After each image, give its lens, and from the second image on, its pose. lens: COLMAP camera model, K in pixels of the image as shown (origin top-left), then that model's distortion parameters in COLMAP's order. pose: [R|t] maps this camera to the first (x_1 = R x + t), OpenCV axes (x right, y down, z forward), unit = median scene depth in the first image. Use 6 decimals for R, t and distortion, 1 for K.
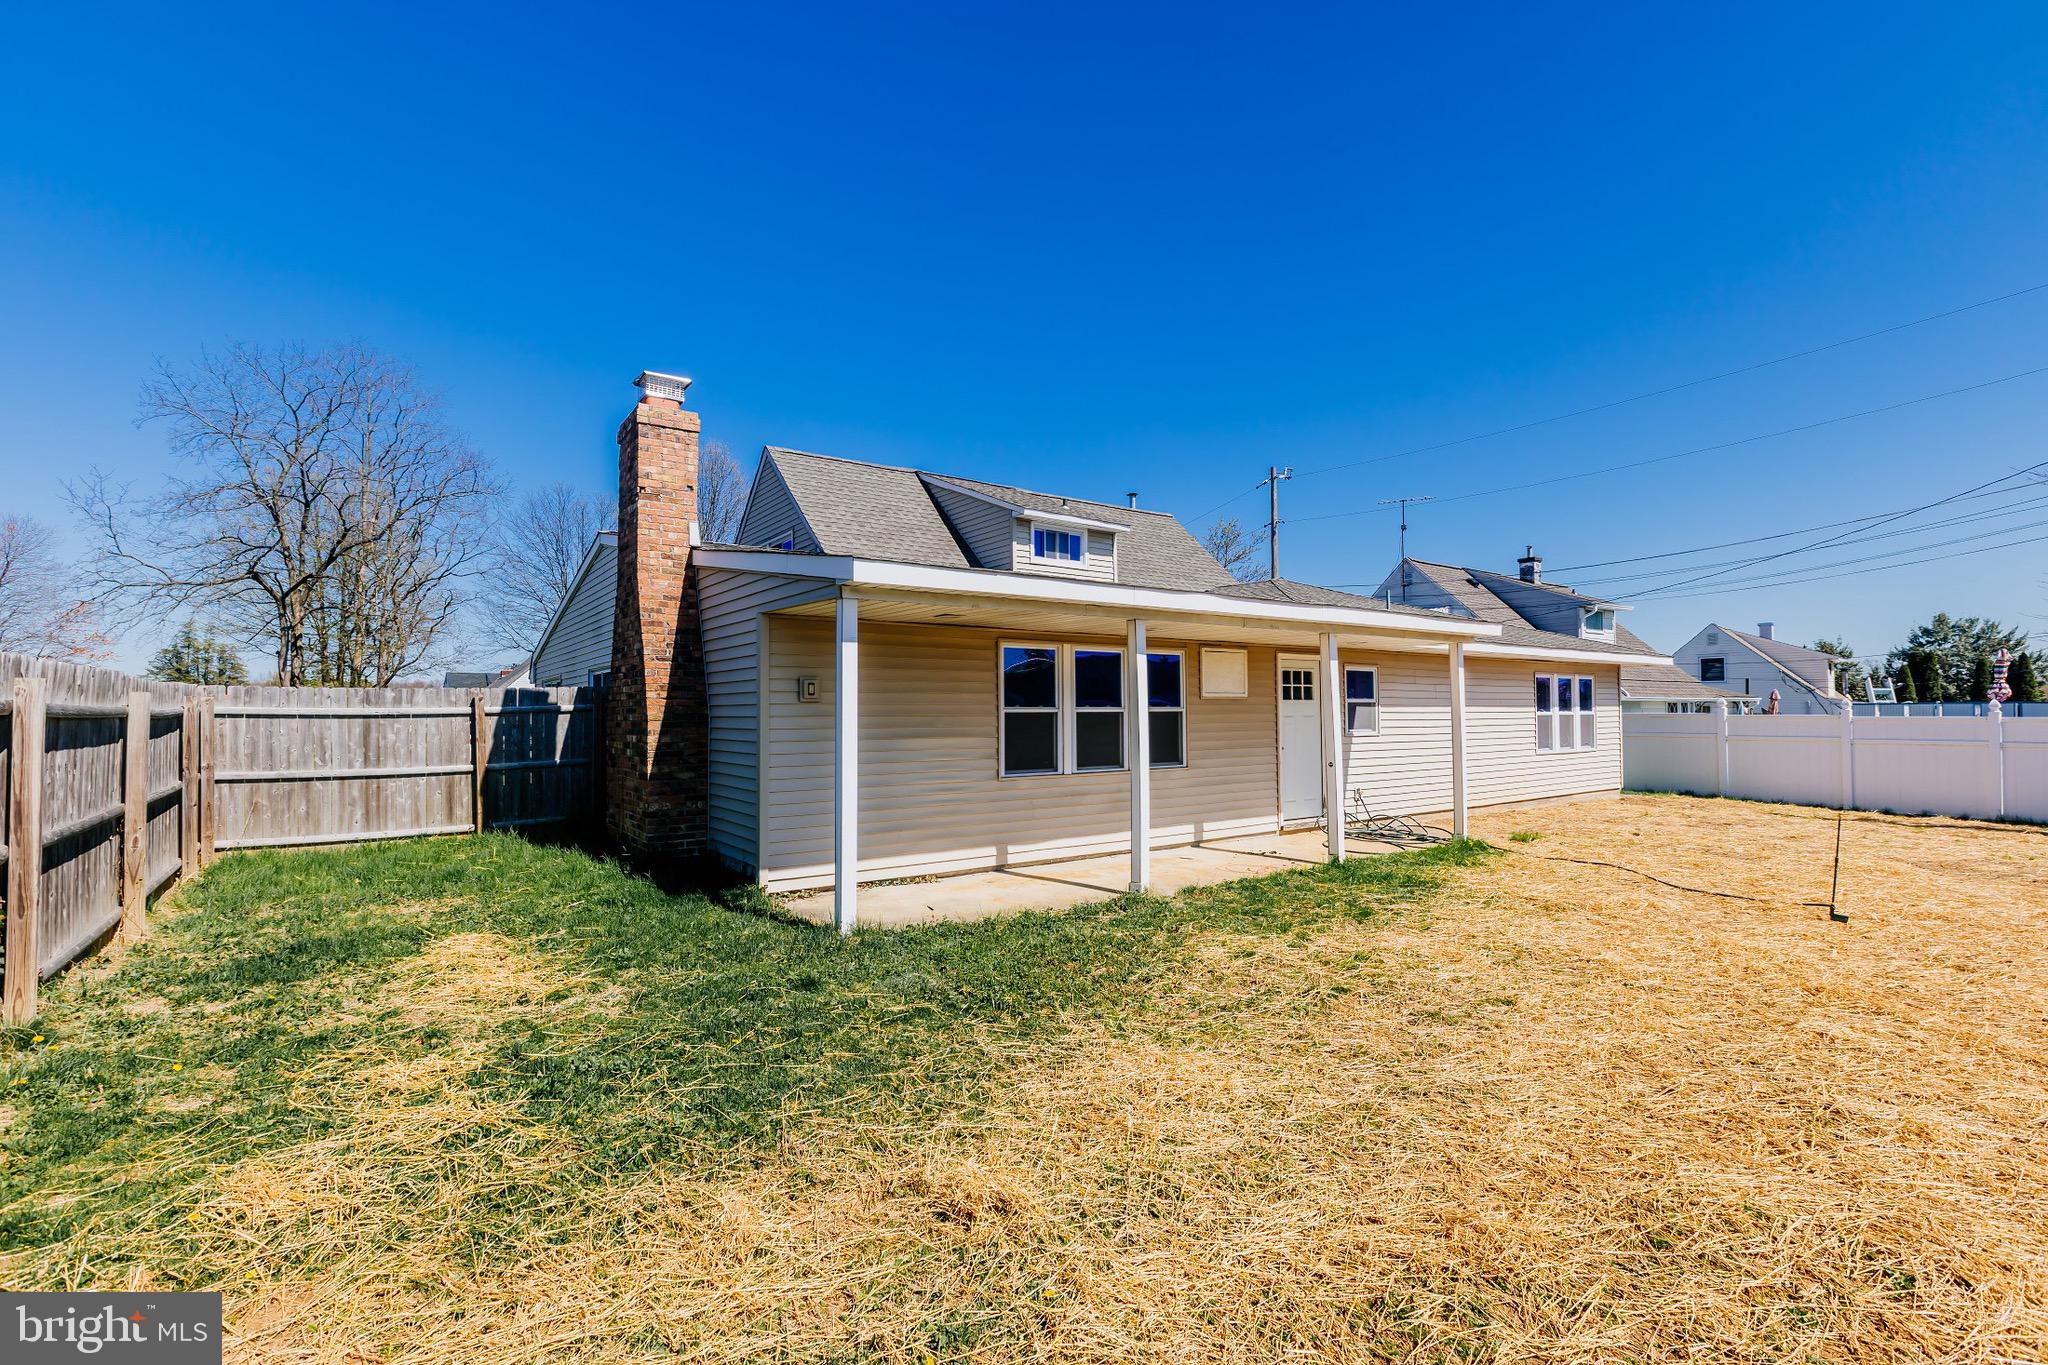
lens RADIAL K [[963.4, 0, 1020.1], [0, 963.4, 673.2], [0, 0, 1]] dist [-0.004463, 0.000743]
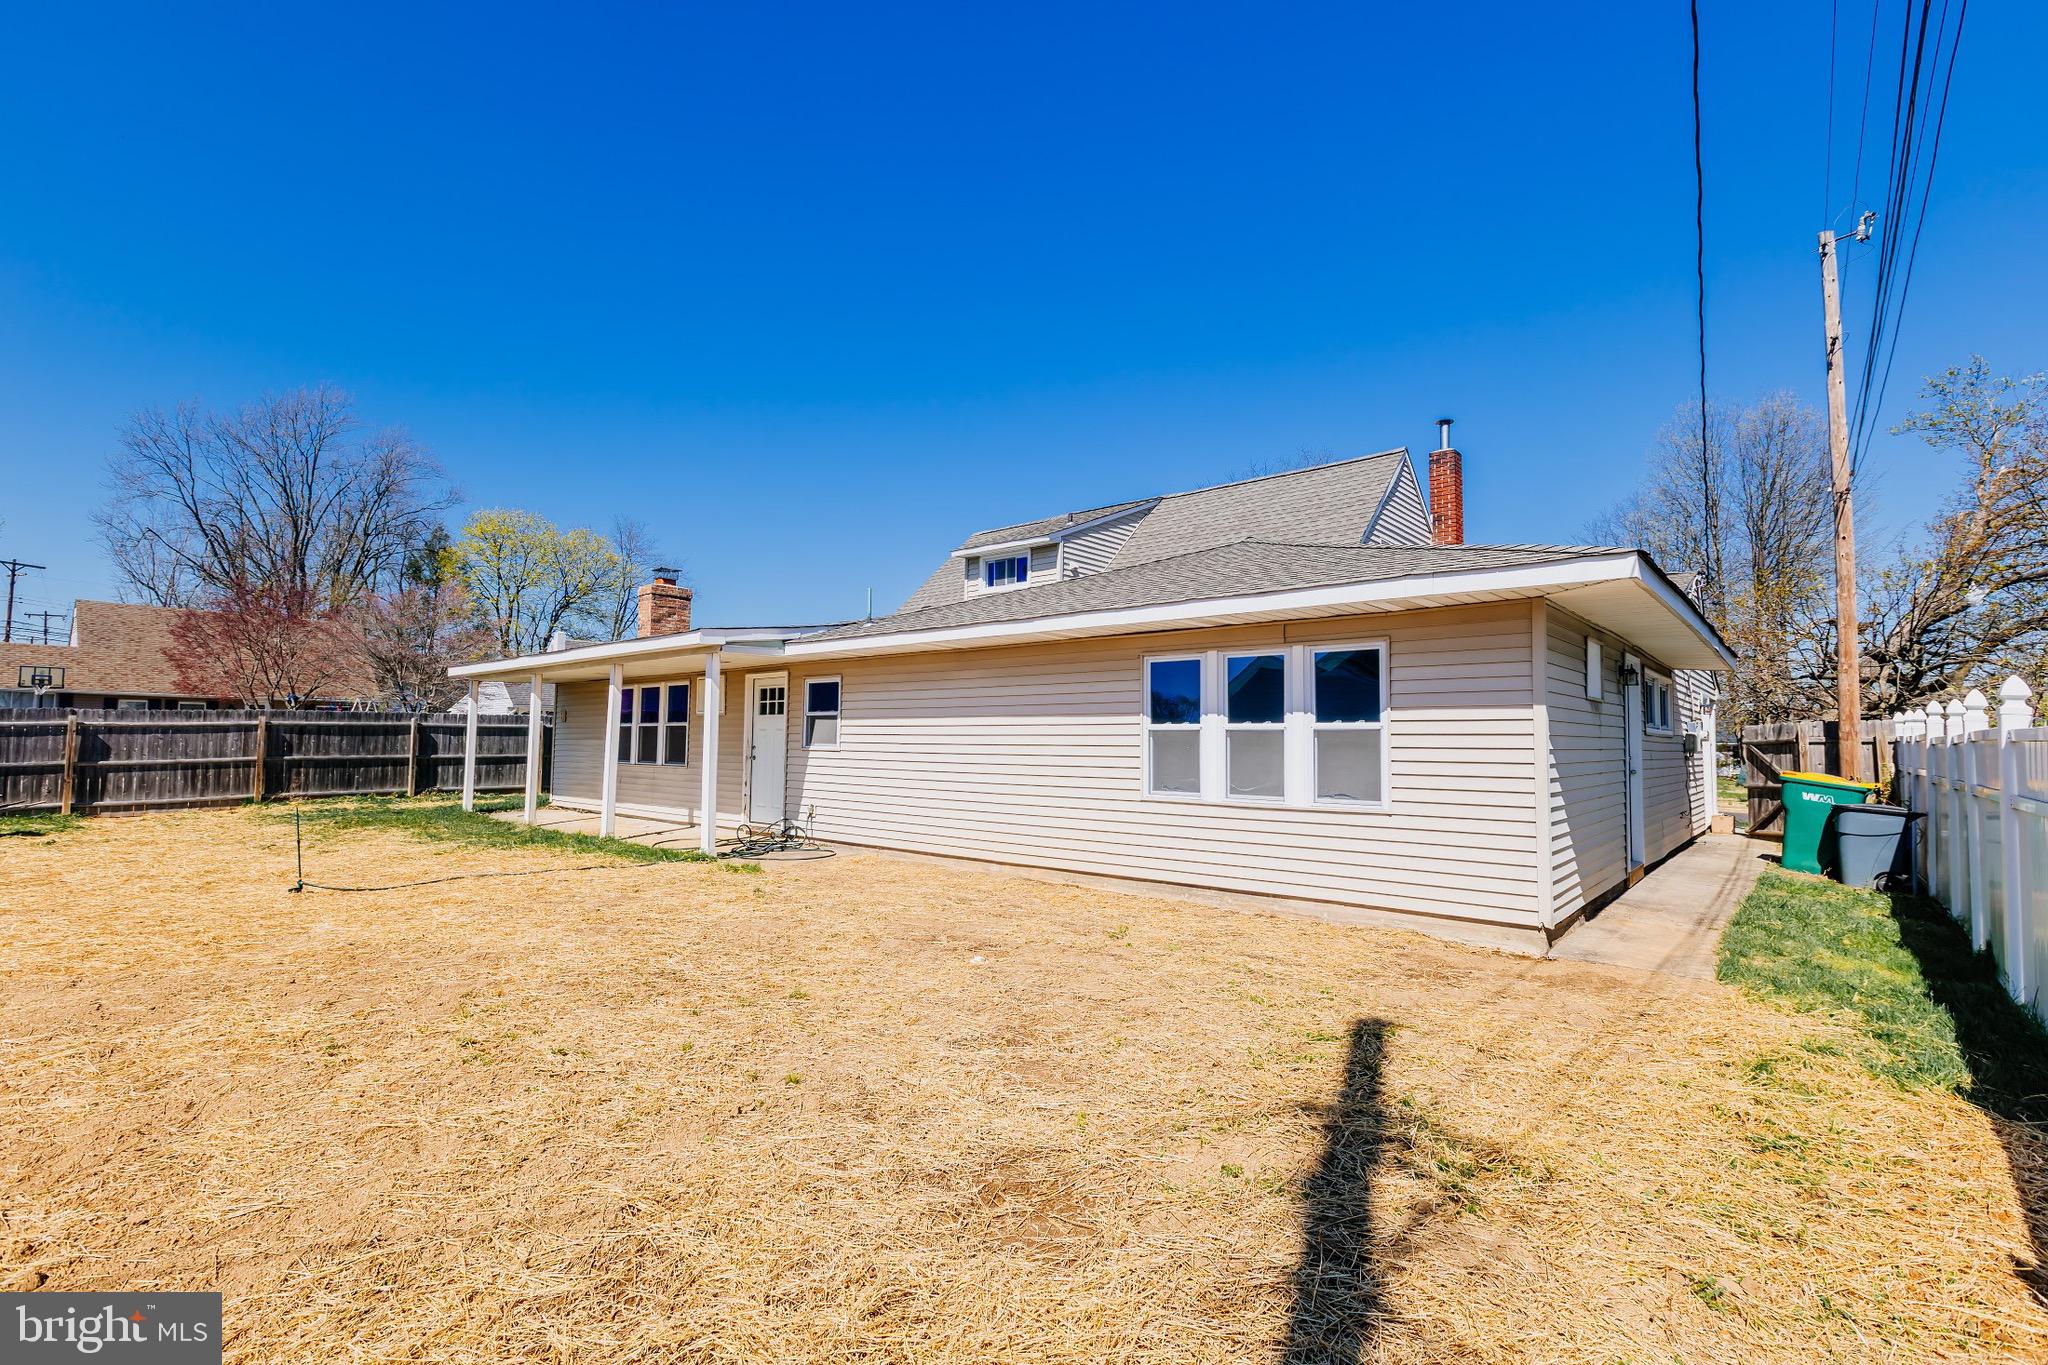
lens RADIAL K [[913.5, 0, 1018.2], [0, 913.5, 680.0], [0, 0, 1]] dist [0.001917, -0.000335]
pose [[0.182013, -0.055370, -0.981736, 1.291201], [0.036740, 0.998099, -0.049482, 0.047607], [0.982609, -0.027062, 0.183701, 1.032228]]
